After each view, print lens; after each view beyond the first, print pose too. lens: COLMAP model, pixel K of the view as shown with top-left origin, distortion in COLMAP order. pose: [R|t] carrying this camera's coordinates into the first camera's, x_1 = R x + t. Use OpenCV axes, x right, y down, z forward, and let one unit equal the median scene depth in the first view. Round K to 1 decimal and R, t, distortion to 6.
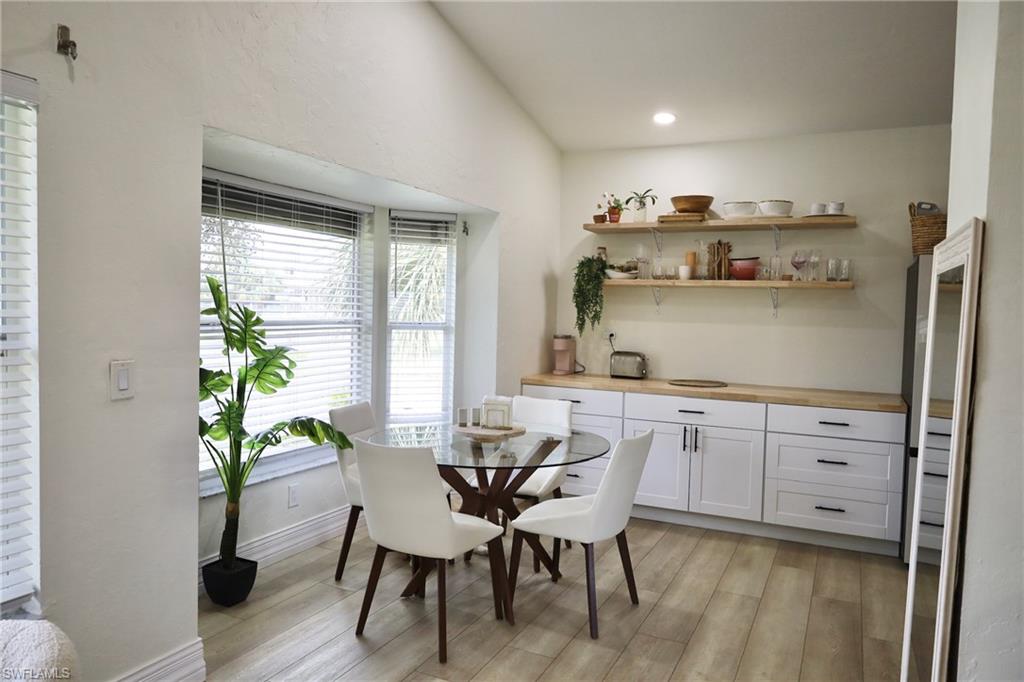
lens RADIAL K [[697.2, 0, 515.8], [0, 697.2, 341.7], [0, 0, 1]] dist [-0.005241, -0.003427]
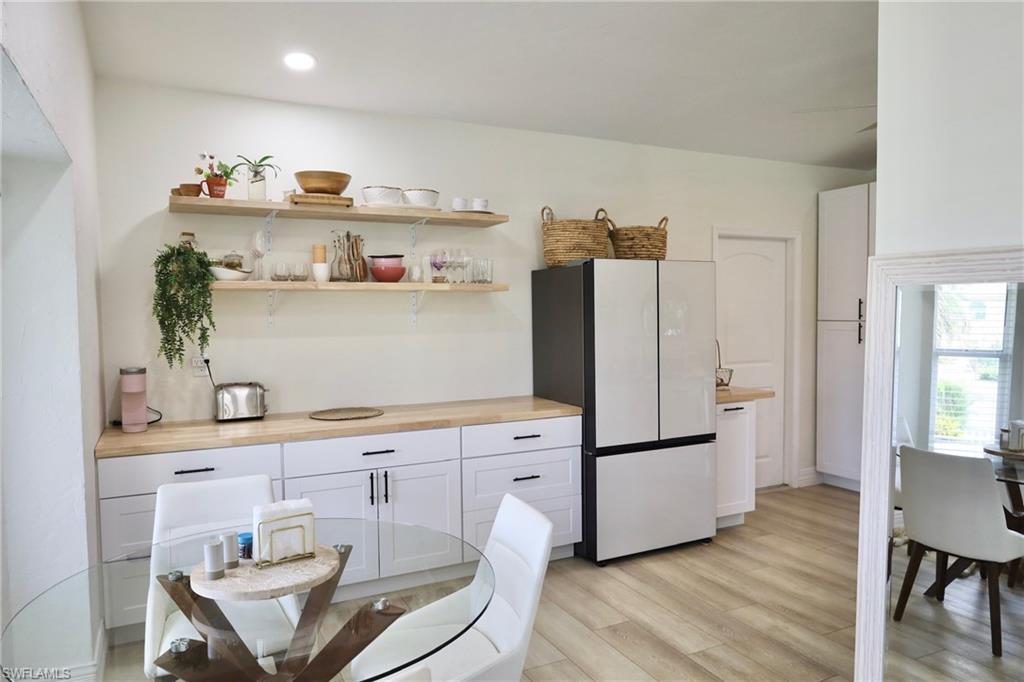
lens RADIAL K [[697.2, 0, 515.8], [0, 697.2, 341.7], [0, 0, 1]] dist [-0.005241, -0.003427]
pose [[0.608584, -0.069409, 0.790448, -0.238255], [0.061456, 0.997298, 0.040256, -0.040961], [-0.791106, 0.024078, 0.611204, 0.367714]]
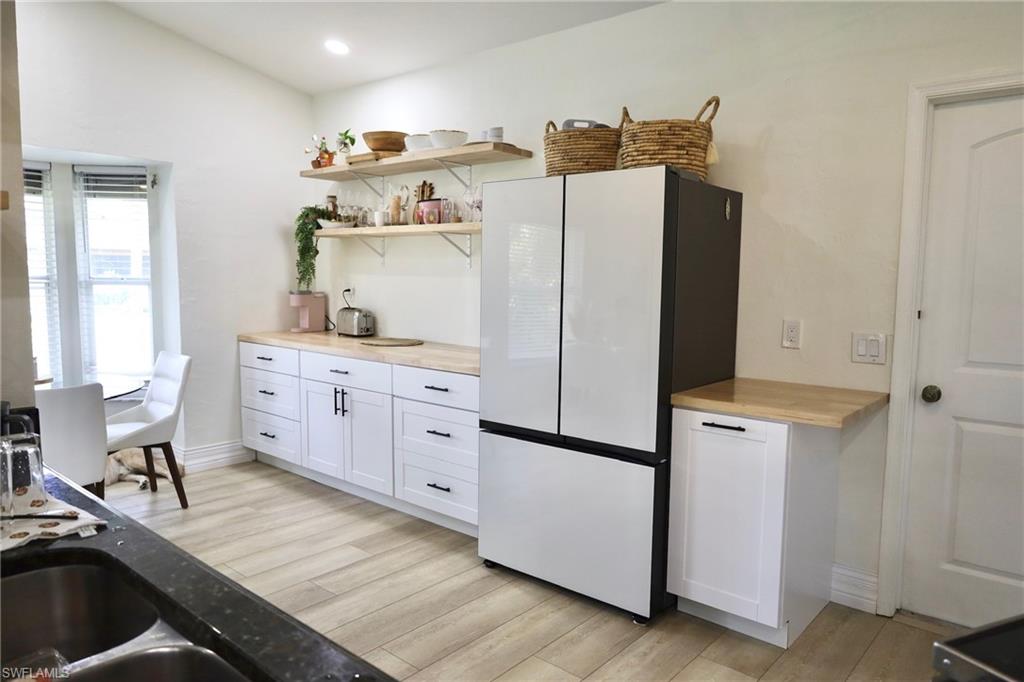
lens RADIAL K [[697.2, 0, 515.8], [0, 697.2, 341.7], [0, 0, 1]] dist [-0.005241, -0.003427]
pose [[0.965595, 0.012479, -0.259750, 0.650654], [0.000371, 0.998781, 0.049360, 0.014827], [0.260050, -0.047758, 0.964413, 0.169365]]
